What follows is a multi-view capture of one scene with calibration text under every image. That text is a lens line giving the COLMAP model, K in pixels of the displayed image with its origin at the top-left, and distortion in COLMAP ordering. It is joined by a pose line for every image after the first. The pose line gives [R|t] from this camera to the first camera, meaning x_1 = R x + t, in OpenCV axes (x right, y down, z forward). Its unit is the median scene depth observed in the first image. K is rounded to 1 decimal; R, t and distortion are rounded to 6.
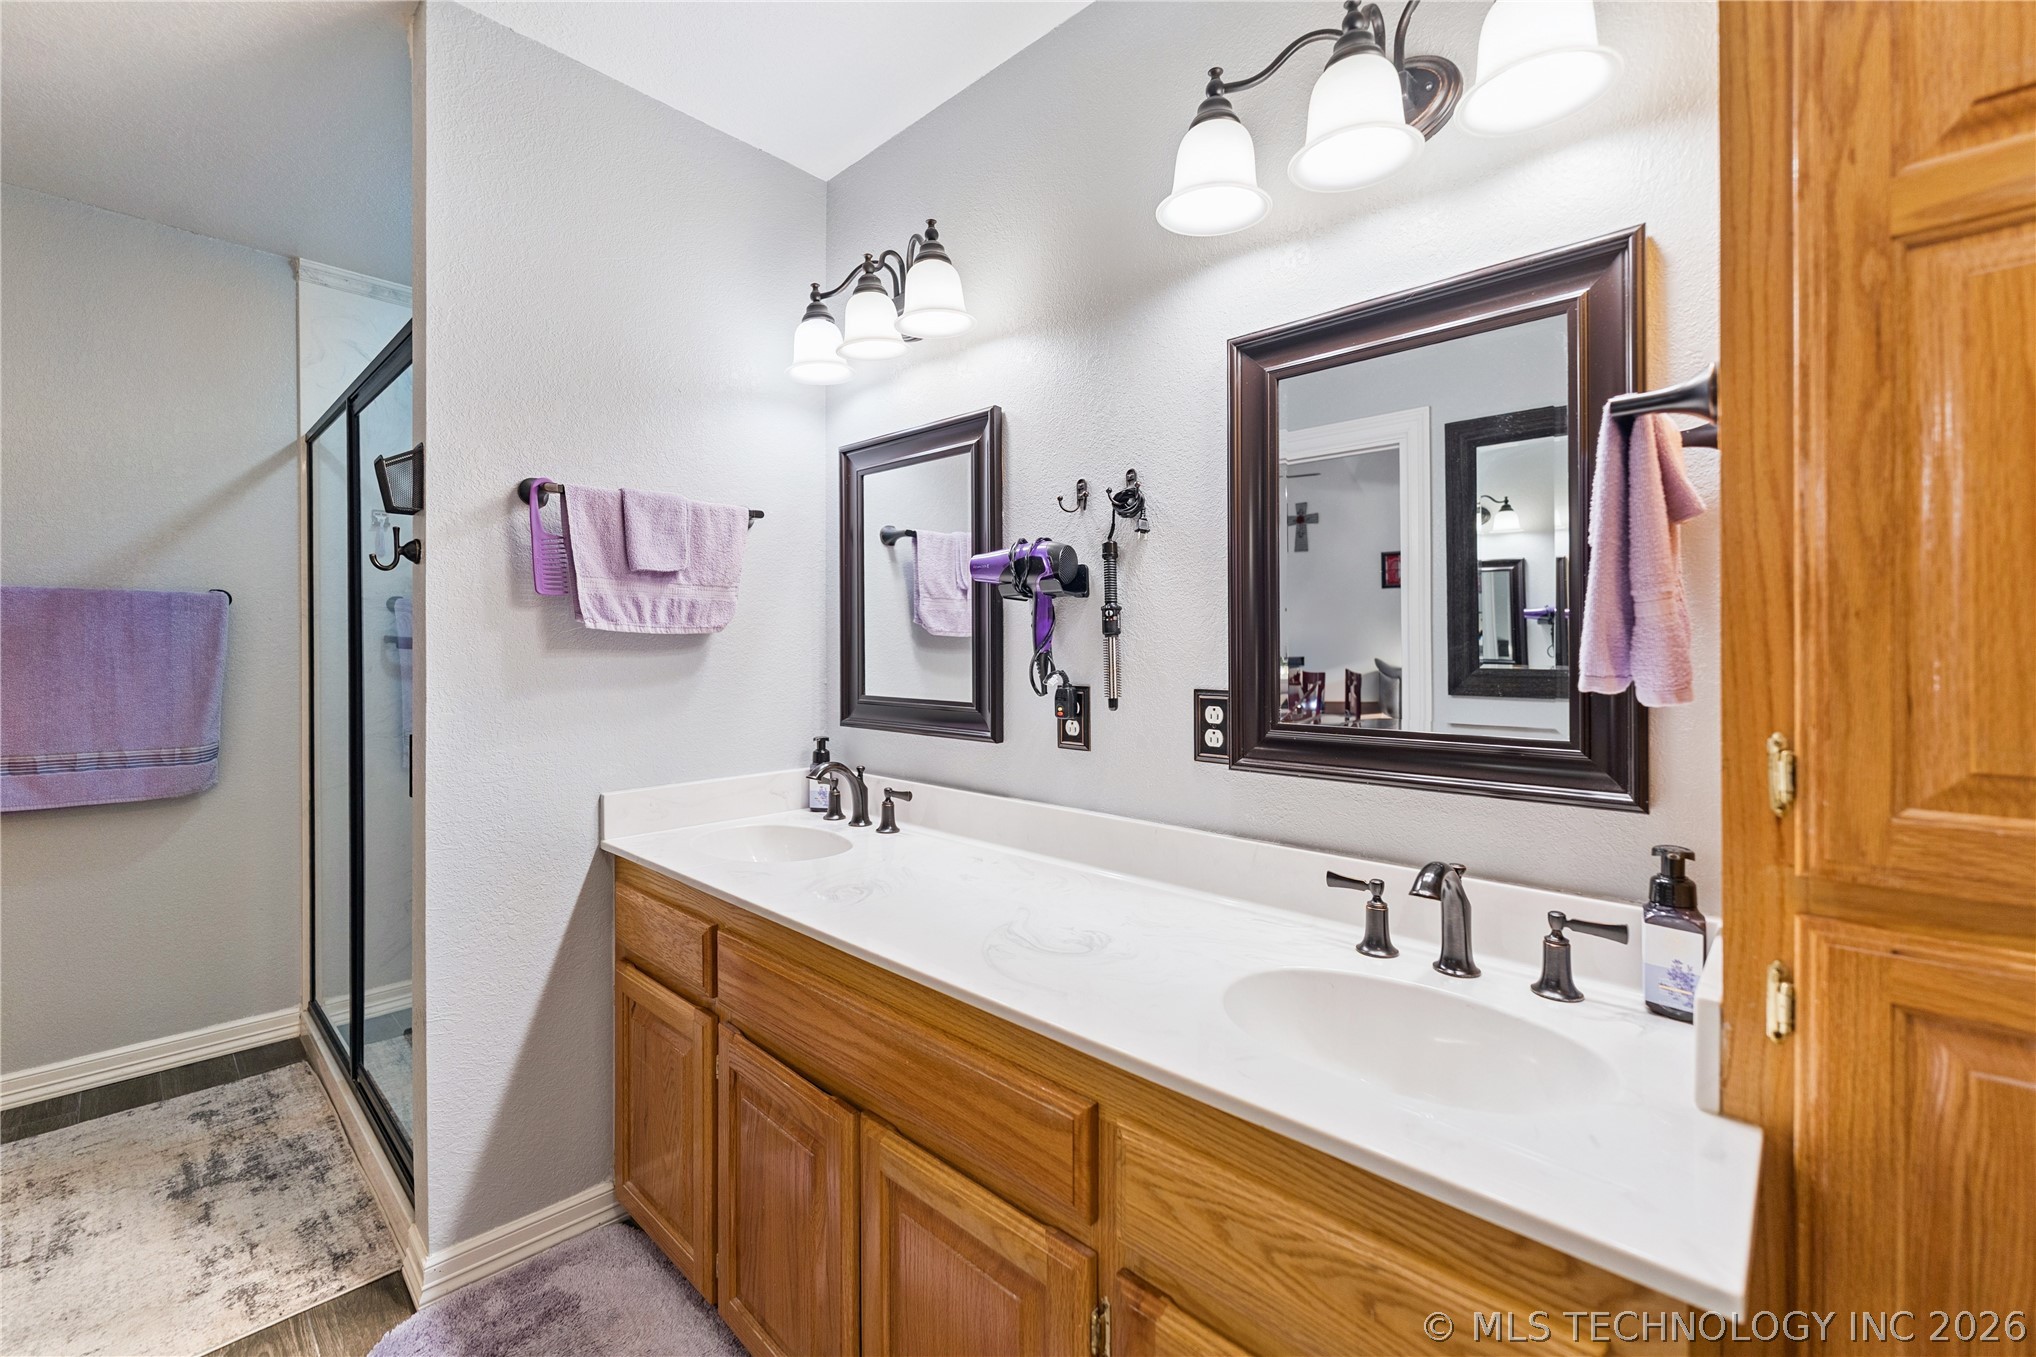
lens RADIAL K [[826.7, 0, 1014.1], [0, 826.7, 655.0], [0, 0, 1]] dist [0.001466, -0.001520]
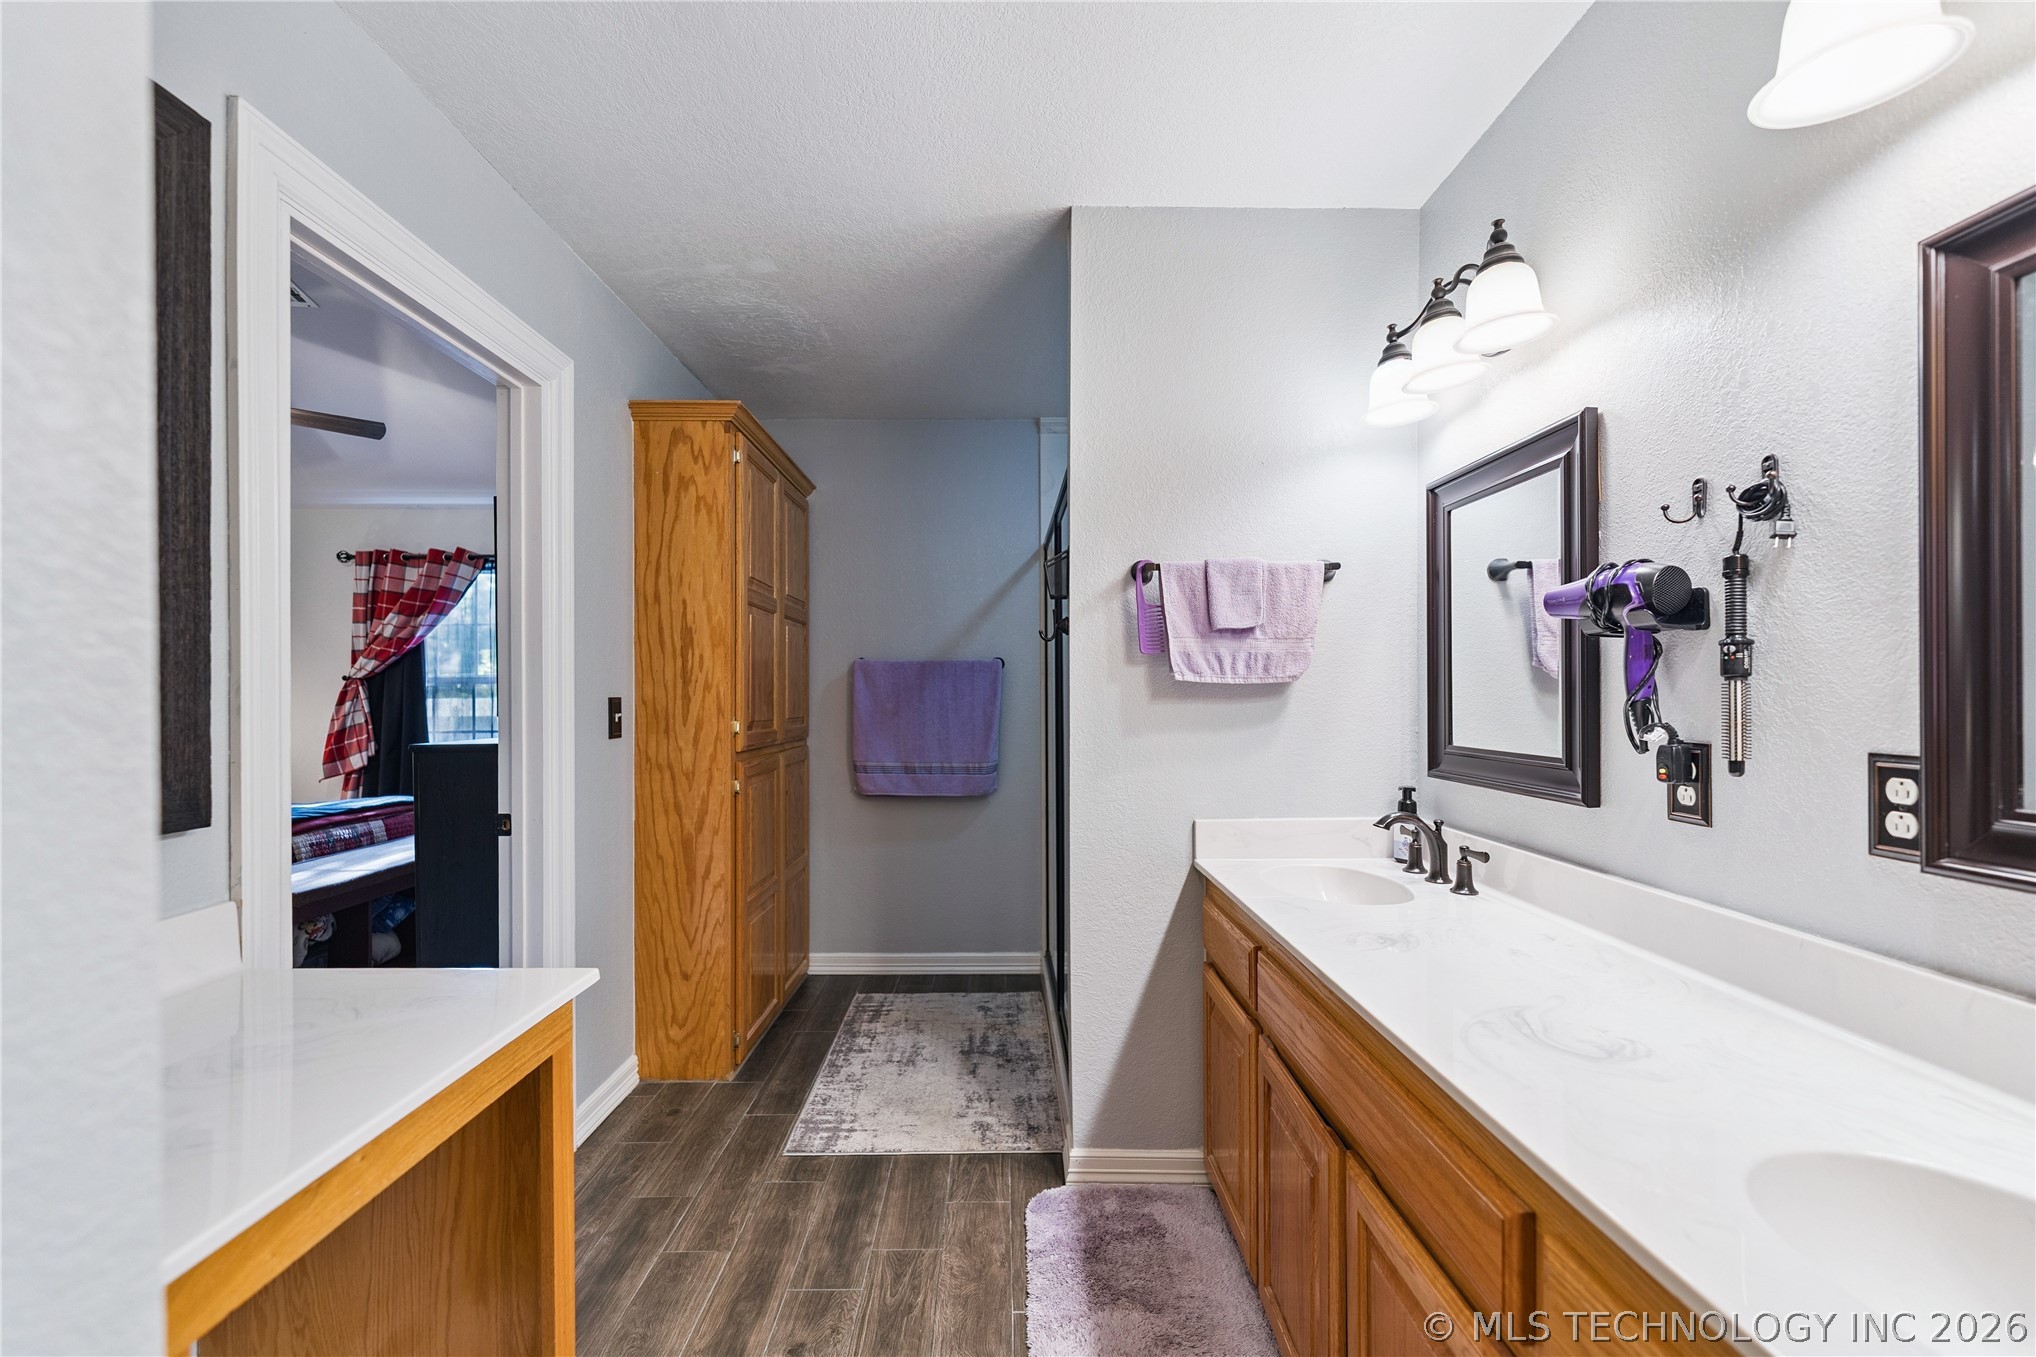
lens RADIAL K [[826.7, 0, 1024.1], [0, 826.7, 702.4], [0, 0, 1]] dist [0.001466, -0.001520]
pose [[0.704027, 0.000975, -0.710172, 0.172923], [0.001221, 0.999996, 0.002583, -0.003383], [0.710172, -0.002685, 0.704023, -0.003910]]
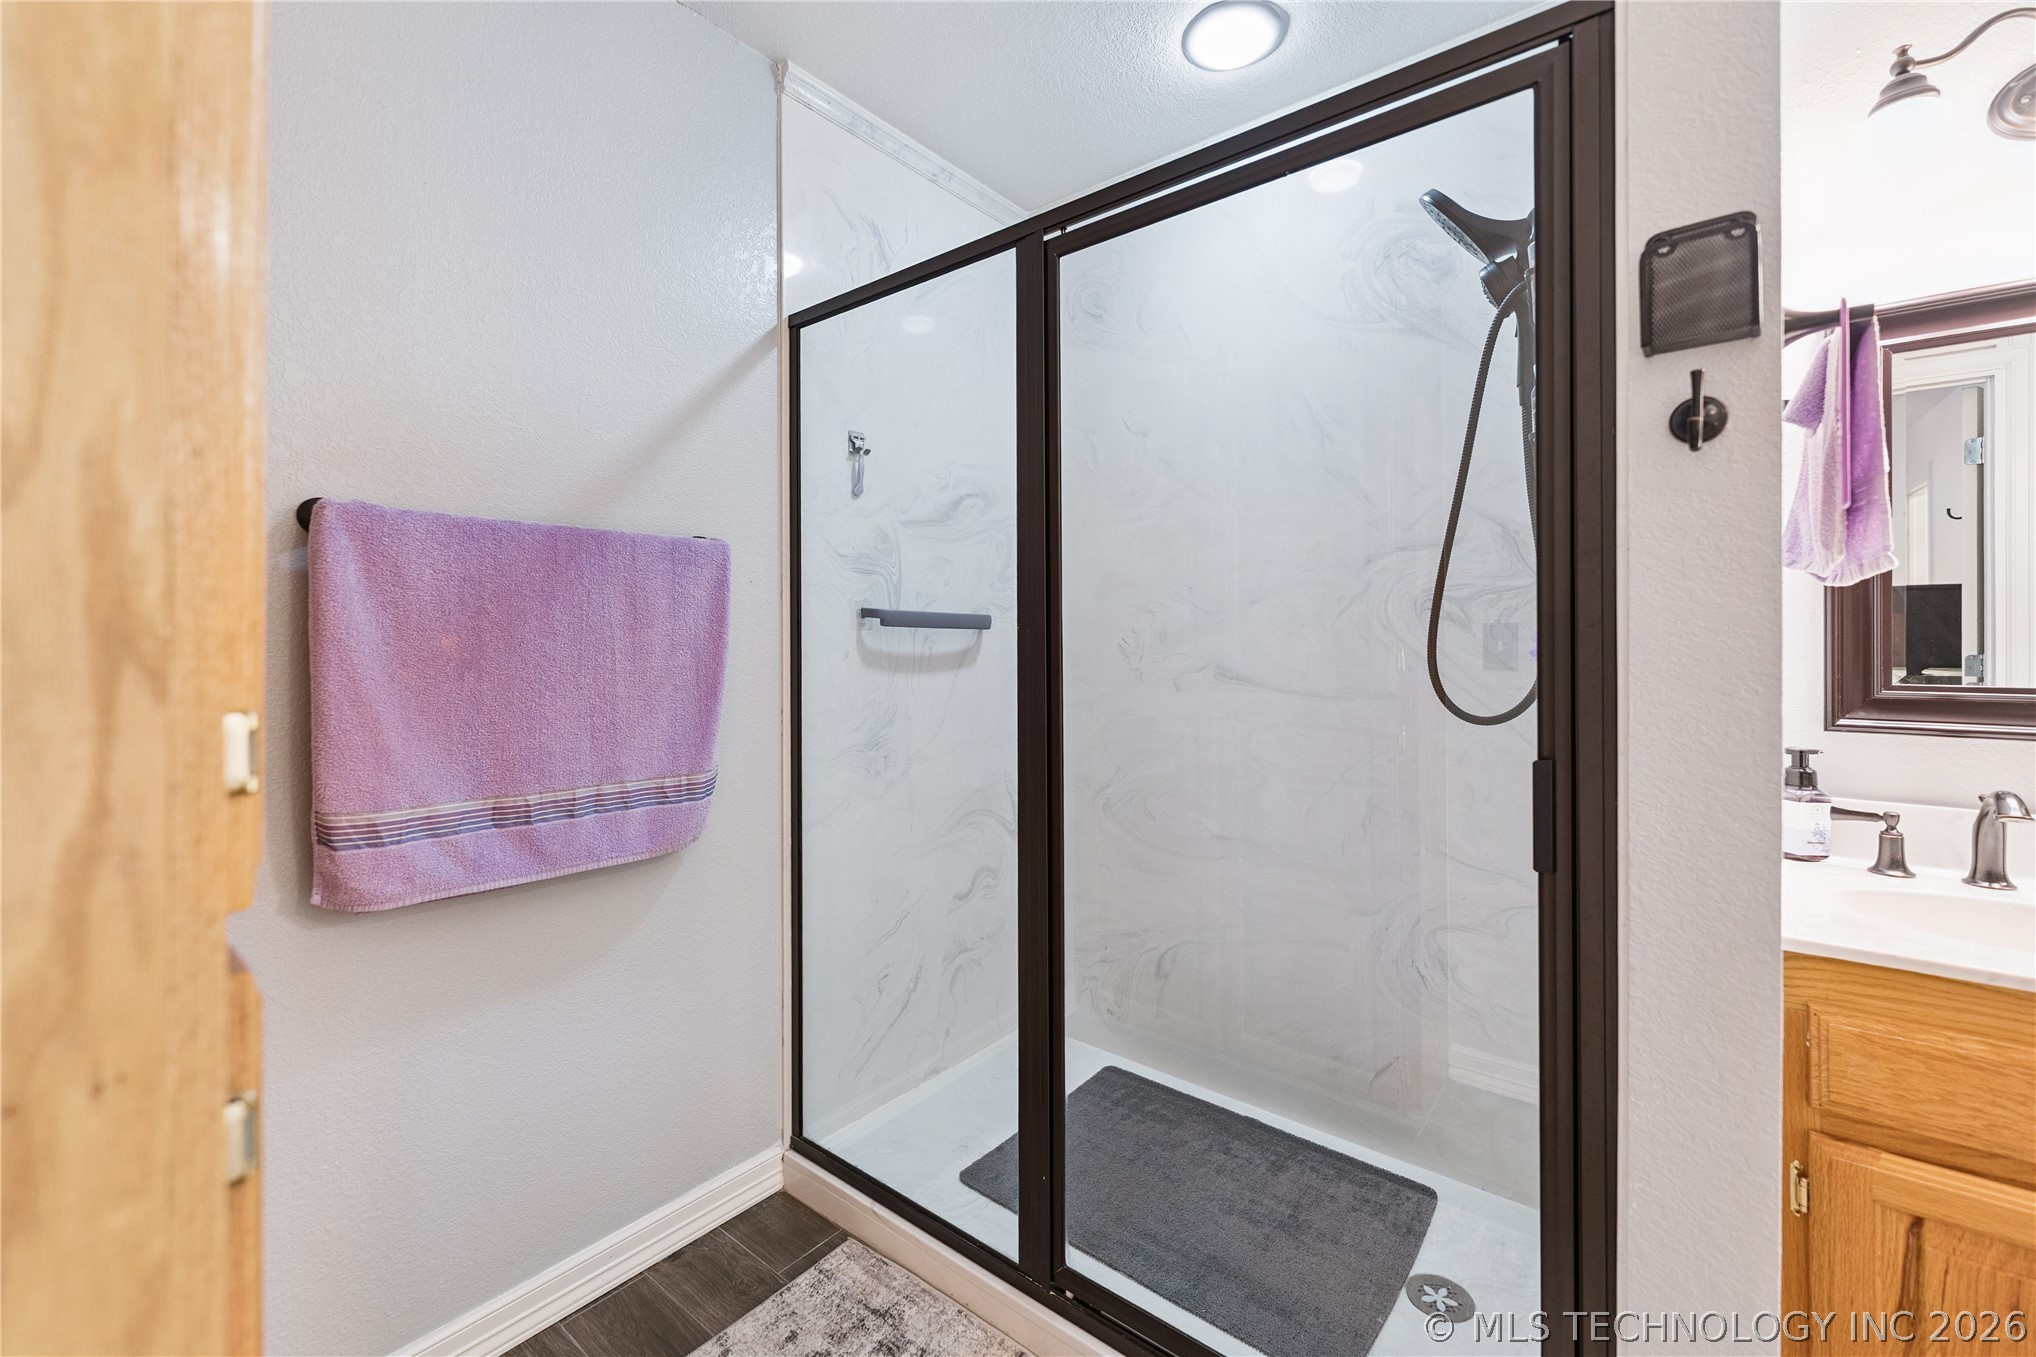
lens RADIAL K [[826.7, 0, 1028.3], [0, 826.7, 646.6], [0, 0, 1]] dist [0.001466, -0.001520]
pose [[0.997025, -0.003994, 0.076972, -1.116586], [0.004223, 0.999987, -0.002823, 0.018908], [-0.076960, 0.003139, 0.997029, 0.463655]]
